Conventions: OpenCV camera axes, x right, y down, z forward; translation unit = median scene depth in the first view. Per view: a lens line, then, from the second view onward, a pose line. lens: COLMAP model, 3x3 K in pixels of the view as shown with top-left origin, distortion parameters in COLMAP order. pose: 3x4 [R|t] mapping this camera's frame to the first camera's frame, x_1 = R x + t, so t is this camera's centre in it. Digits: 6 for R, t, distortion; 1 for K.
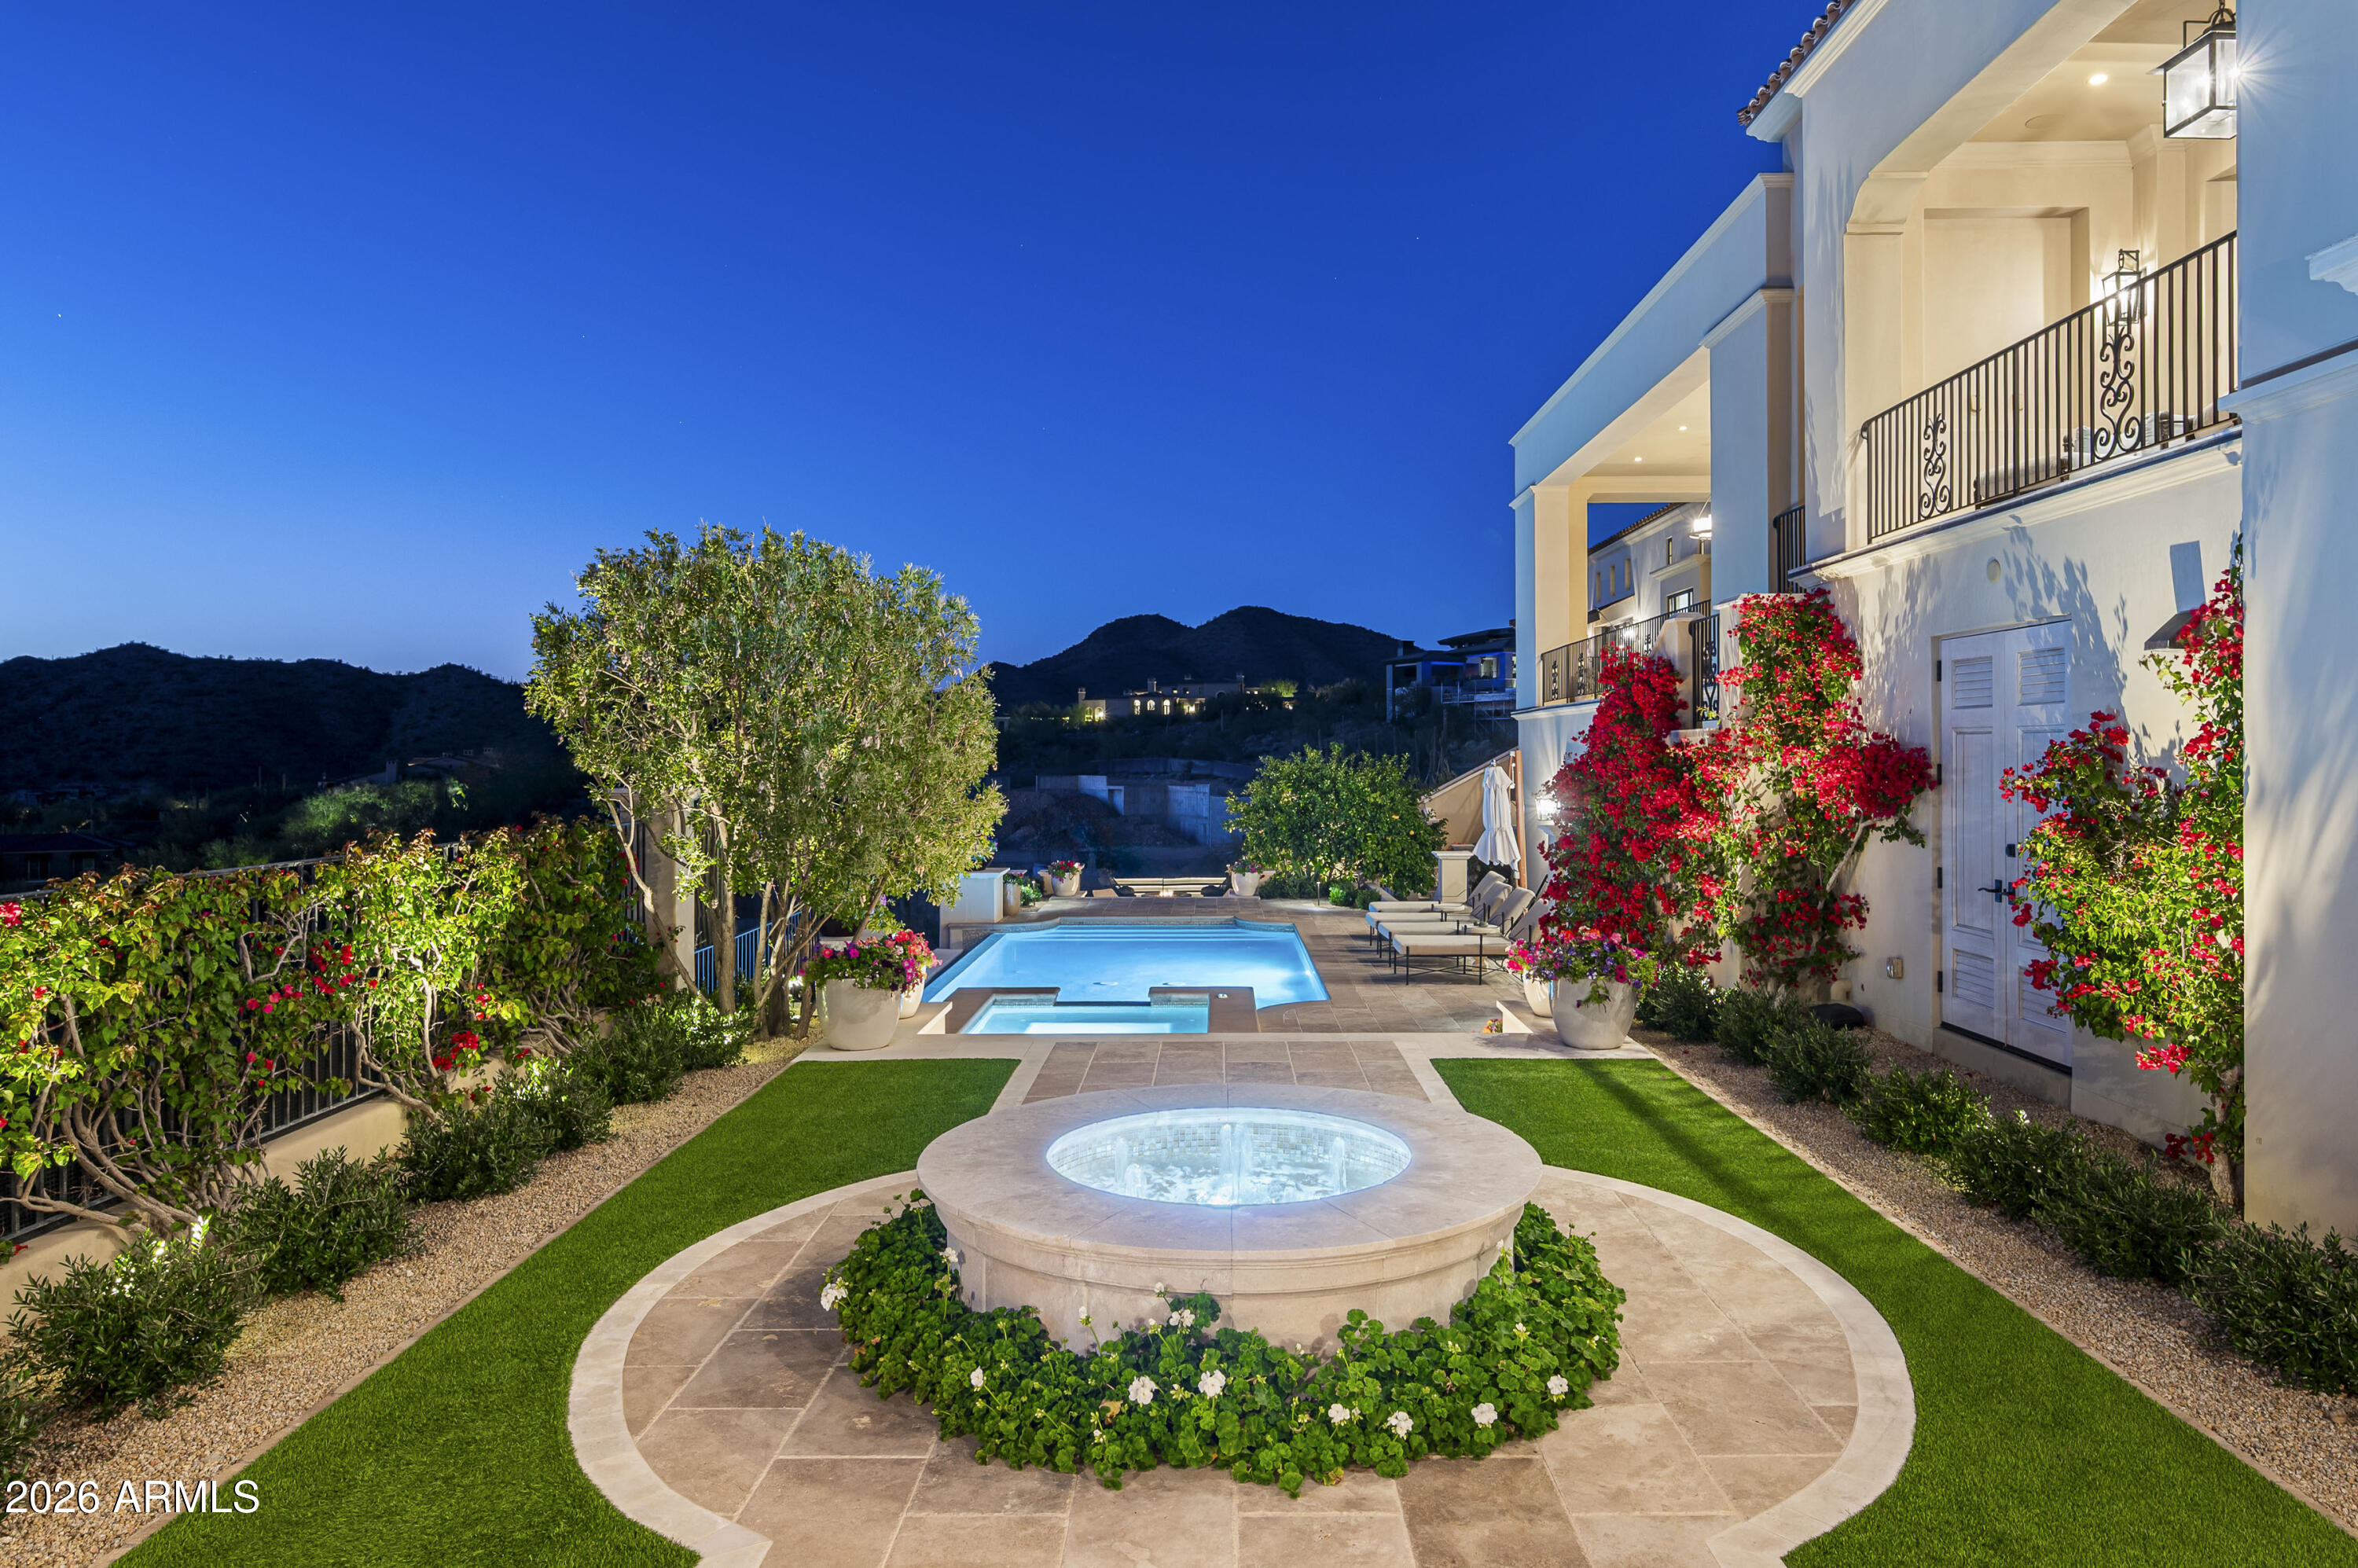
lens RADIAL K [[1285.6, 0, 1185.1], [0, 1285.6, 768.6], [0, 0, 1]] dist [0.003351, -0.000043]
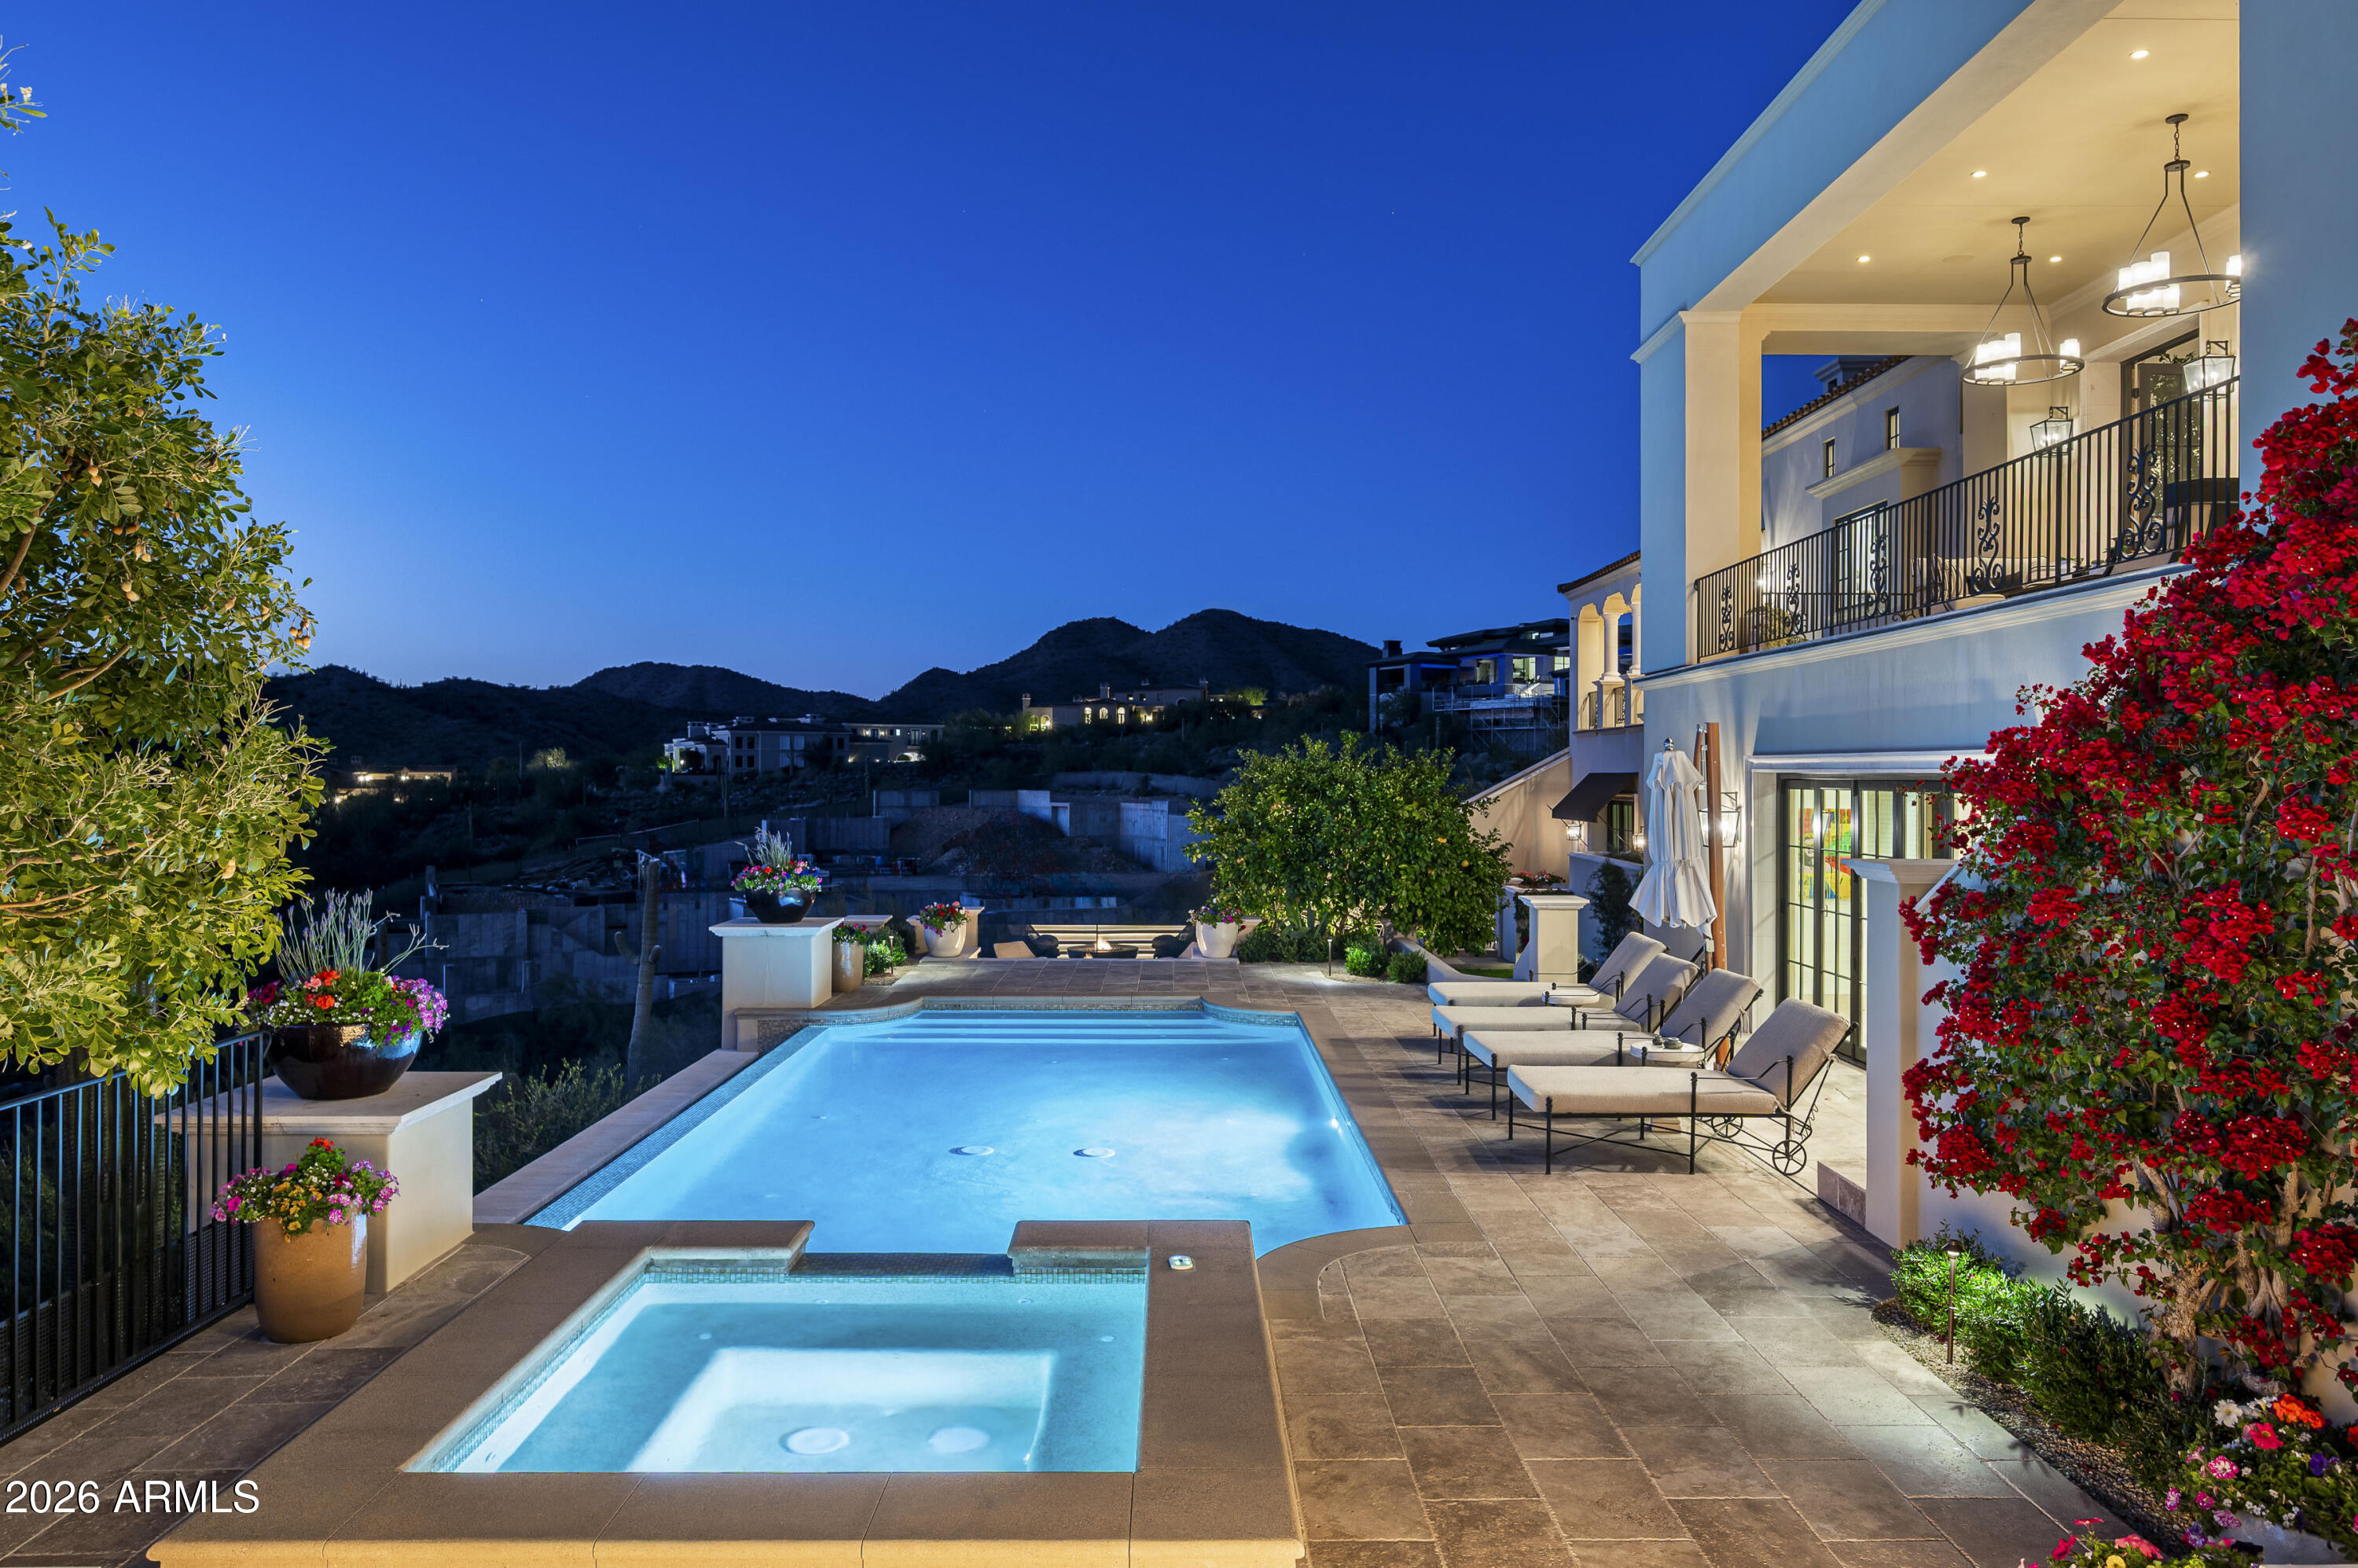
lens RADIAL K [[1399.8, 0, 1181.3], [0, 1399.8, 779.1], [0, 0, 1]] dist [-0.003443, 0.000007]
pose [[0.999594, 0.007138, 0.027591, 0.007569], [-0.006994, 0.999961, -0.005313, 0.010260], [-0.027628, 0.005118, 0.999605, 0.261858]]
